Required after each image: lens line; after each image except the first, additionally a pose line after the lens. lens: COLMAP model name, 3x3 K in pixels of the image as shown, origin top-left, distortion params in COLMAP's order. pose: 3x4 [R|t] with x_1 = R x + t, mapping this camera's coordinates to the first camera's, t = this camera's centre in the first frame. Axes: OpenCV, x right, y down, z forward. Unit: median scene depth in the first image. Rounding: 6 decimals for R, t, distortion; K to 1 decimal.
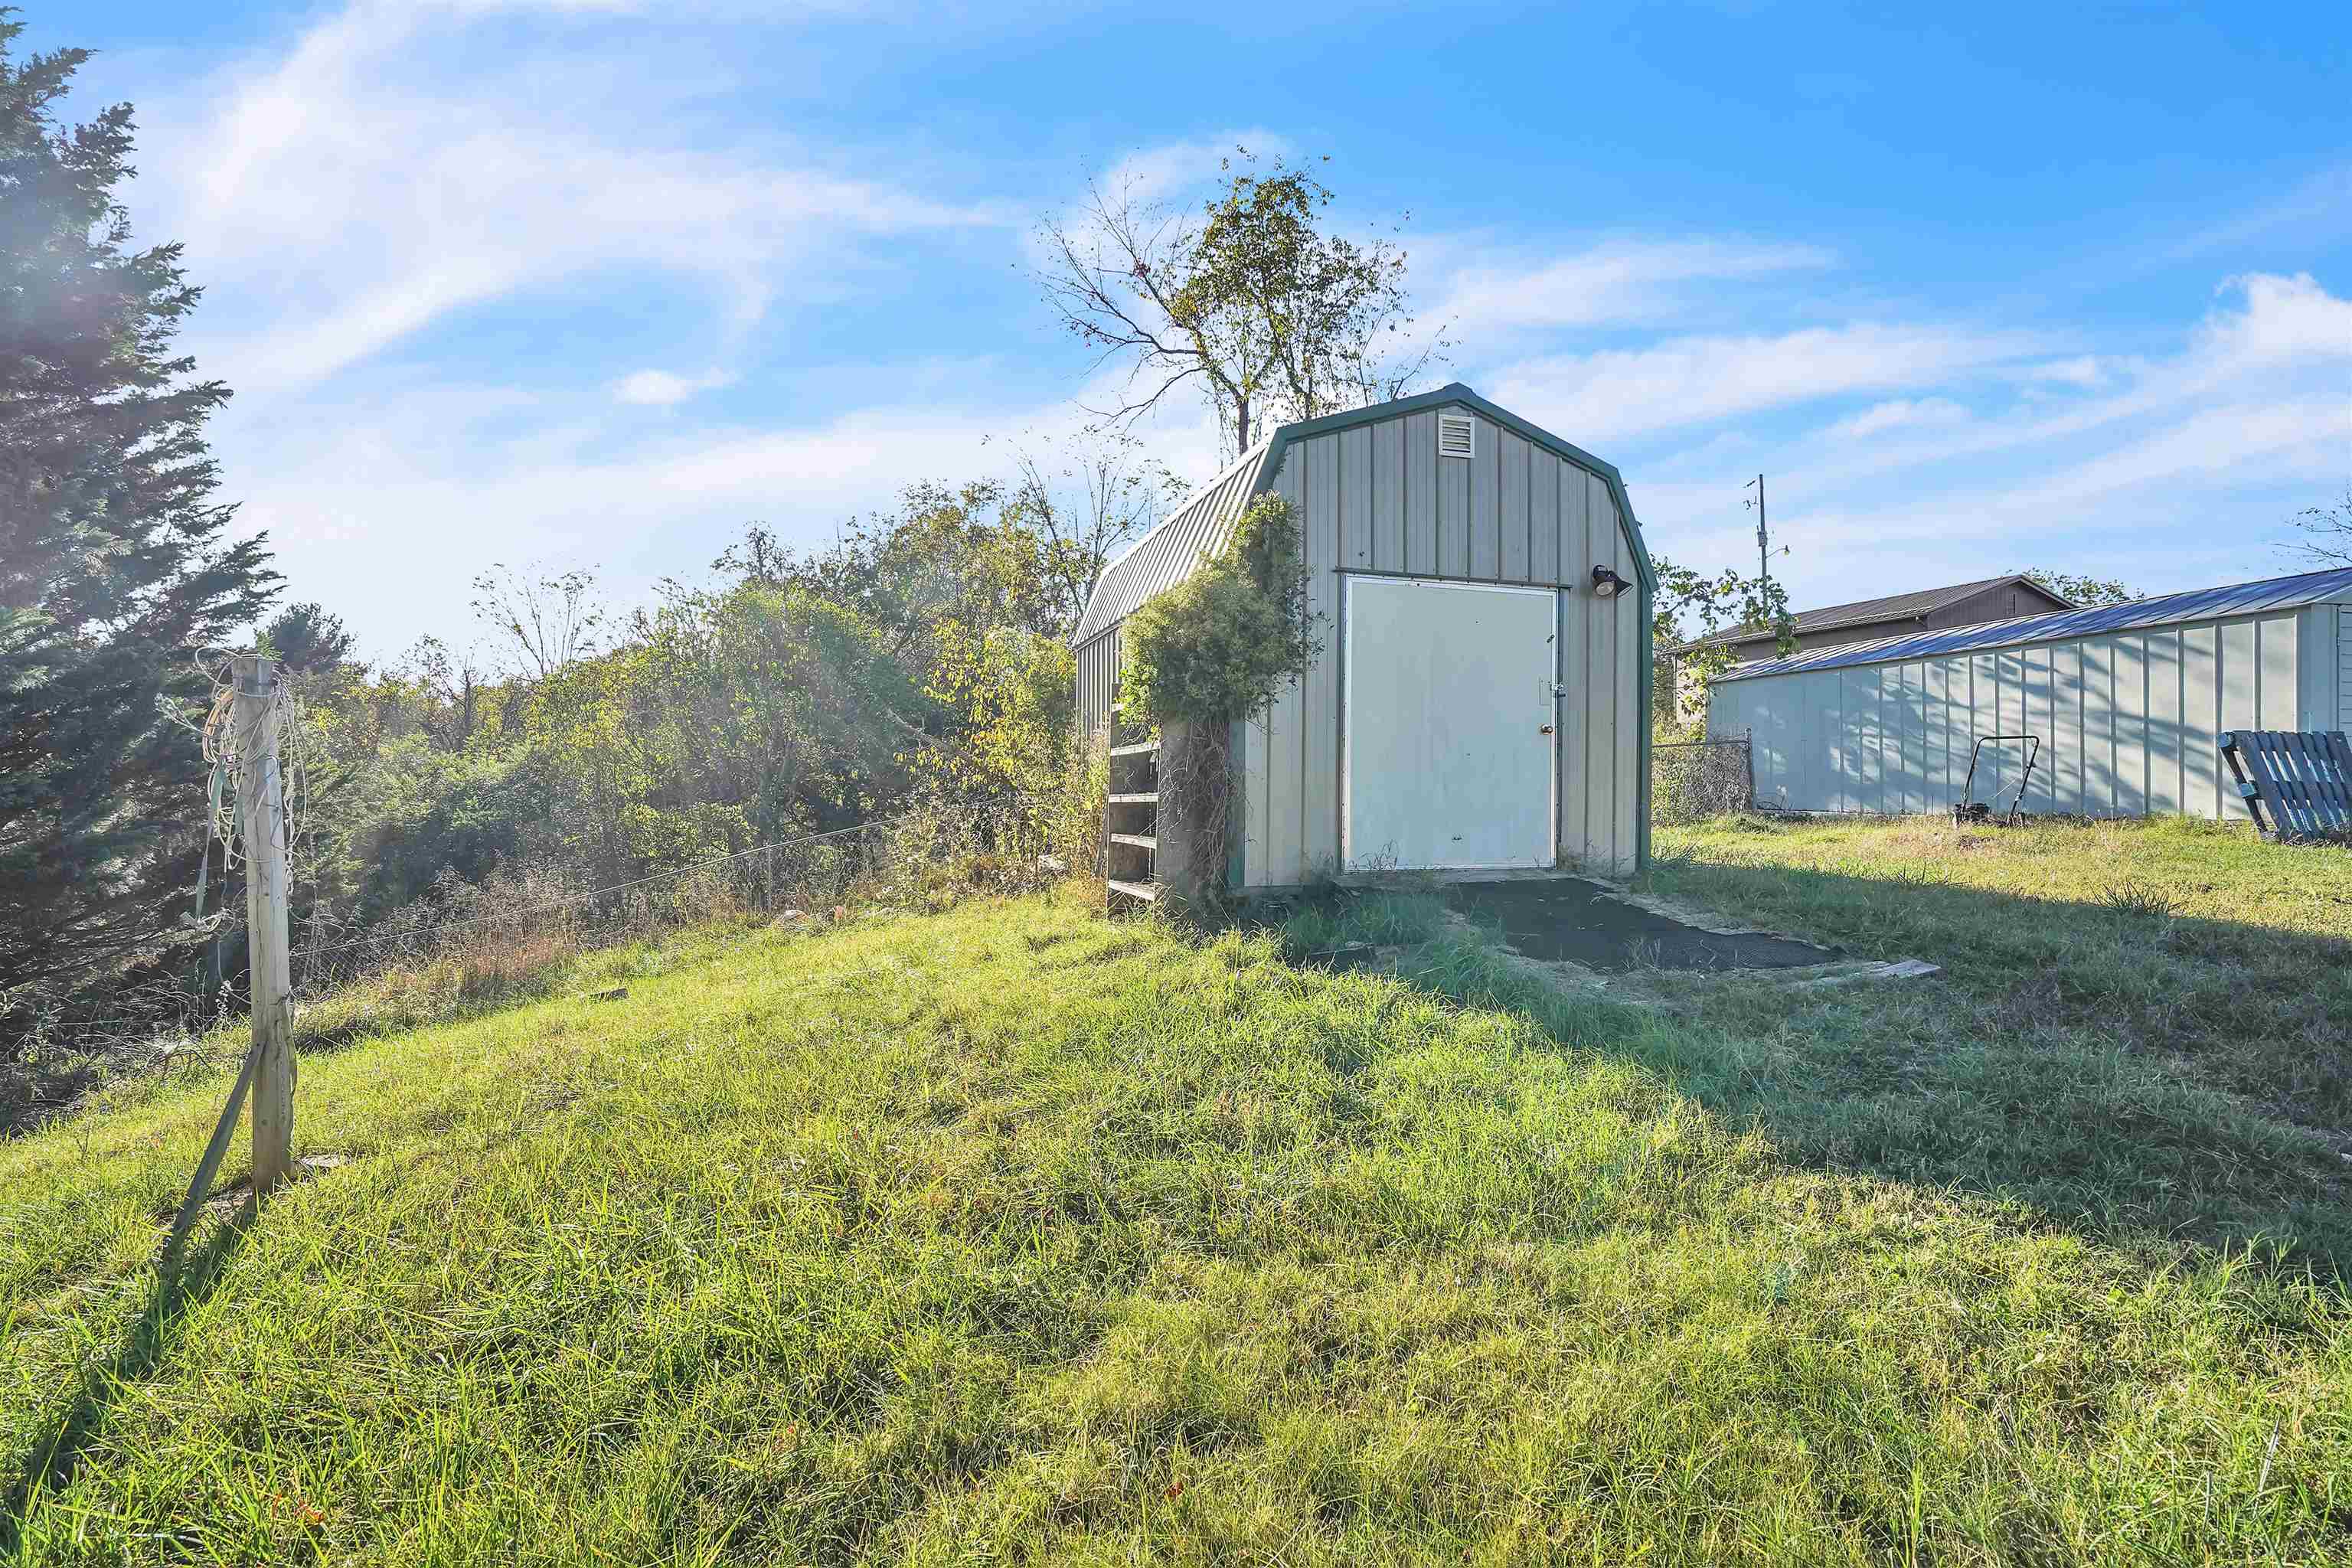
lens RADIAL K [[1161.5, 0, 1176.7], [0, 1161.5, 780.7], [0, 0, 1]] dist [-0.036866, 0.022696]
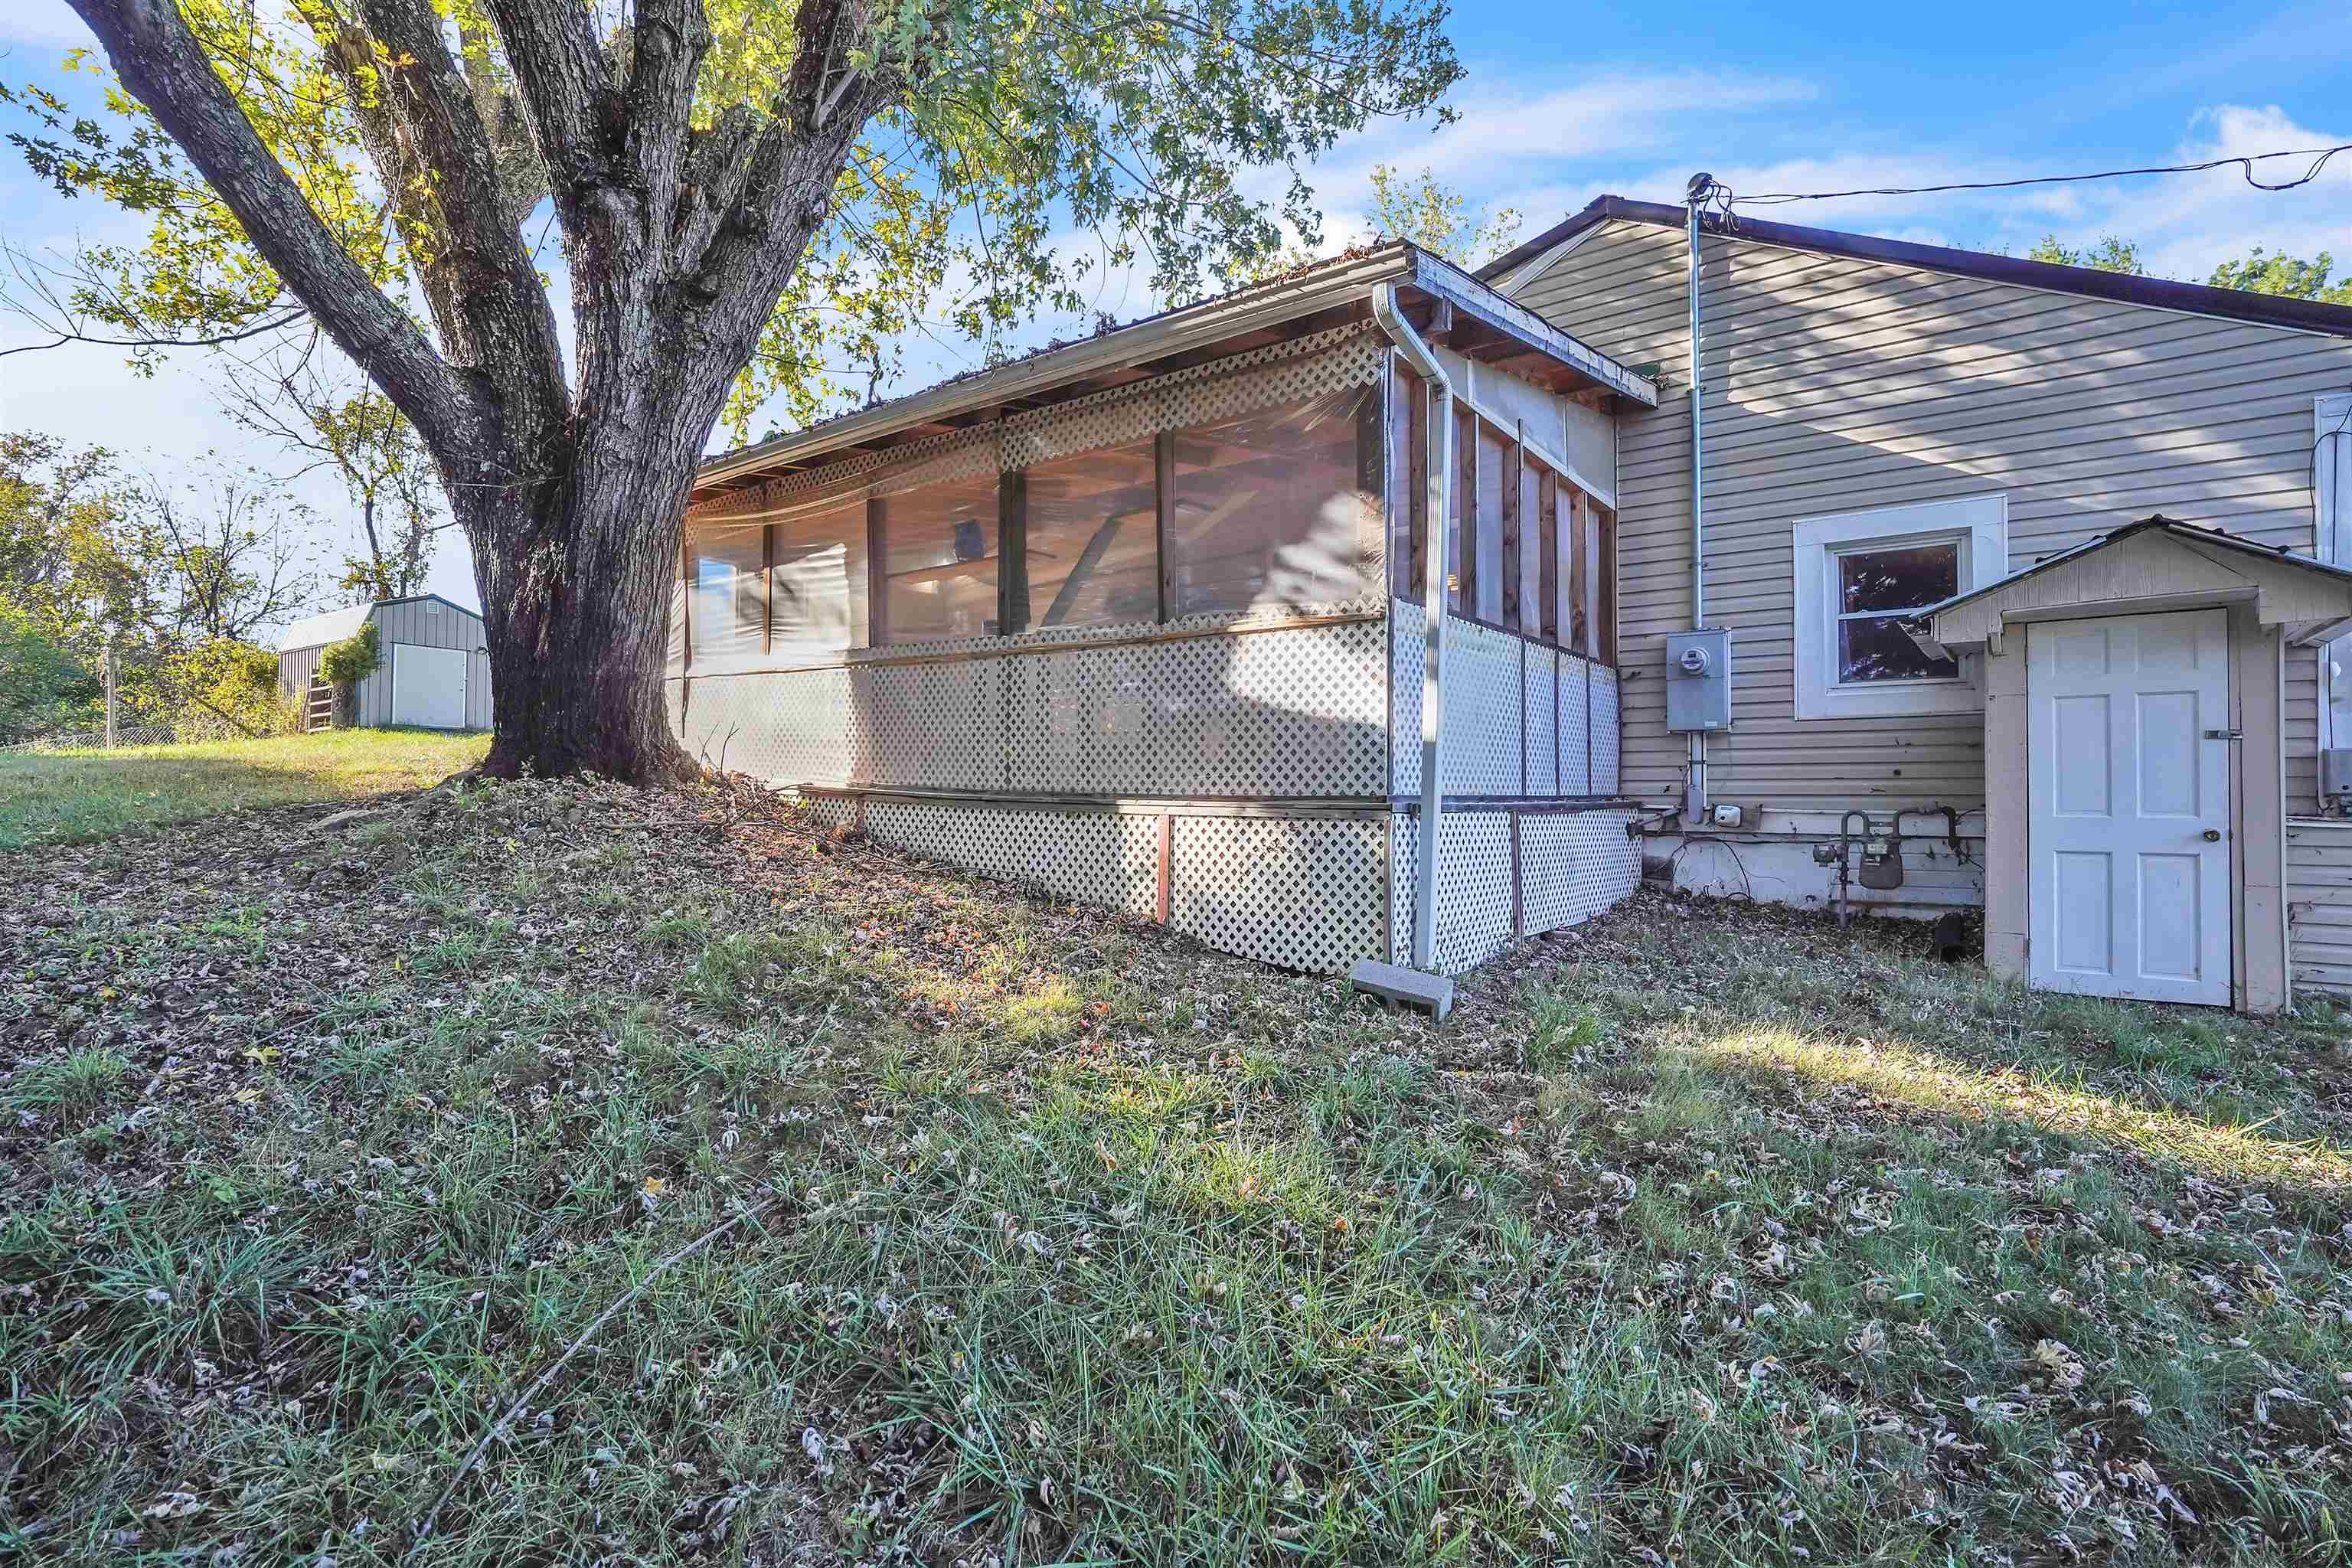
lens RADIAL K [[1161.5, 0, 1181.1], [0, 1161.5, 771.6], [0, 0, 1]] dist [-0.036866, 0.022696]
pose [[0.782144, 0.015302, 0.622910, -0.051530], [-0.003831, 0.999798, -0.019750, 0.090839], [-0.623086, 0.013061, 0.782044, -1.056951]]
